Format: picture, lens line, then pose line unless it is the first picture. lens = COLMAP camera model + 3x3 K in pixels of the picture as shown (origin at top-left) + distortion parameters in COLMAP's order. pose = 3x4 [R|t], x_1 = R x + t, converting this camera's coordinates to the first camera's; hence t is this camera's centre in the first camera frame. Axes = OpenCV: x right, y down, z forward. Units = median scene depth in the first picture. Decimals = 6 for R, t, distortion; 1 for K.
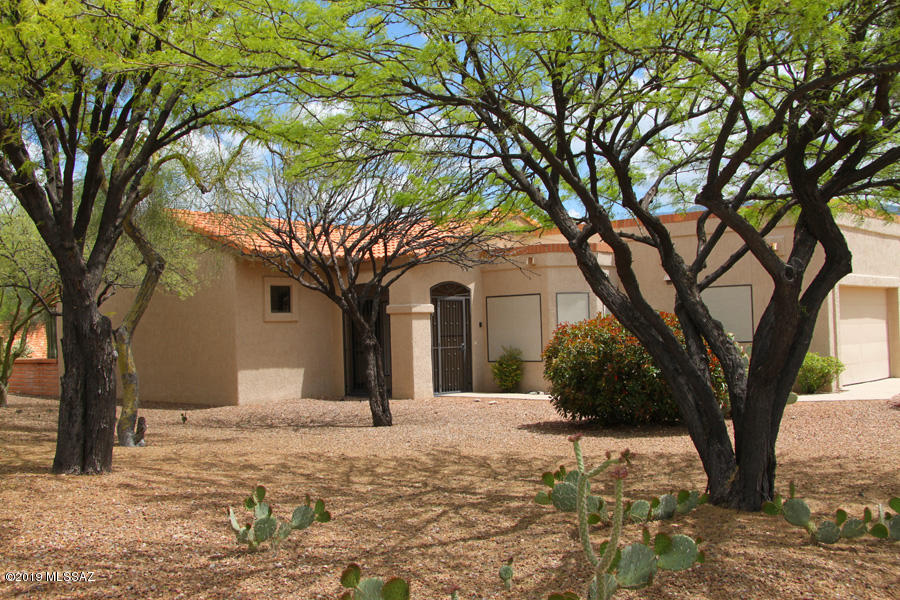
lens RADIAL K [[1087.9, 0, 450.6], [0, 1087.9, 298.8], [0, 0, 1]] dist [-0.007029, 0.000000]
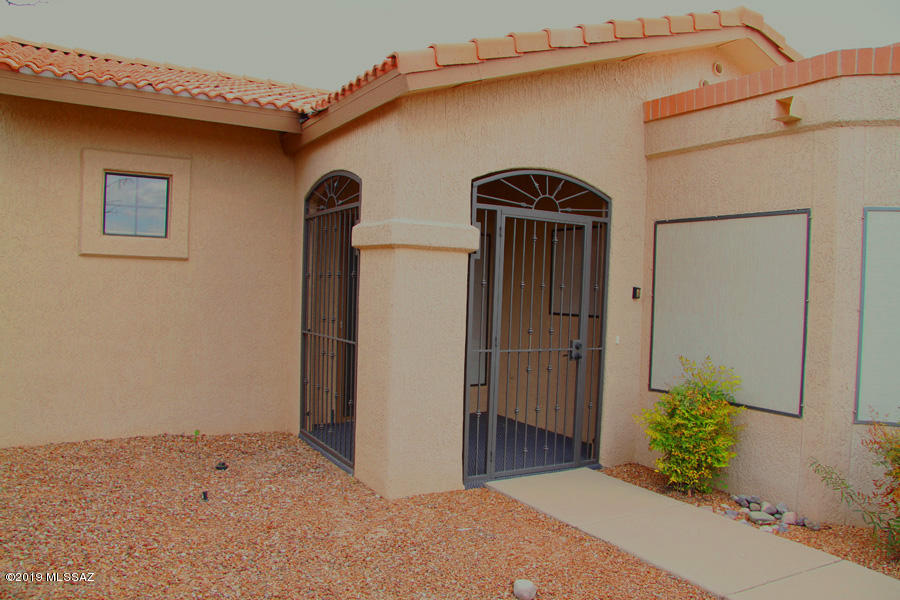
lens RADIAL K [[678.8, 0, 454.5], [0, 678.8, 304.7], [0, 0, 1]] dist [-0.097375, 0.009002]
pose [[0.932226, 0.068035, -0.355423, 0.055436], [-0.049023, 0.996857, 0.062239, 0.016767], [0.358540, -0.040597, 0.932631, 0.783280]]
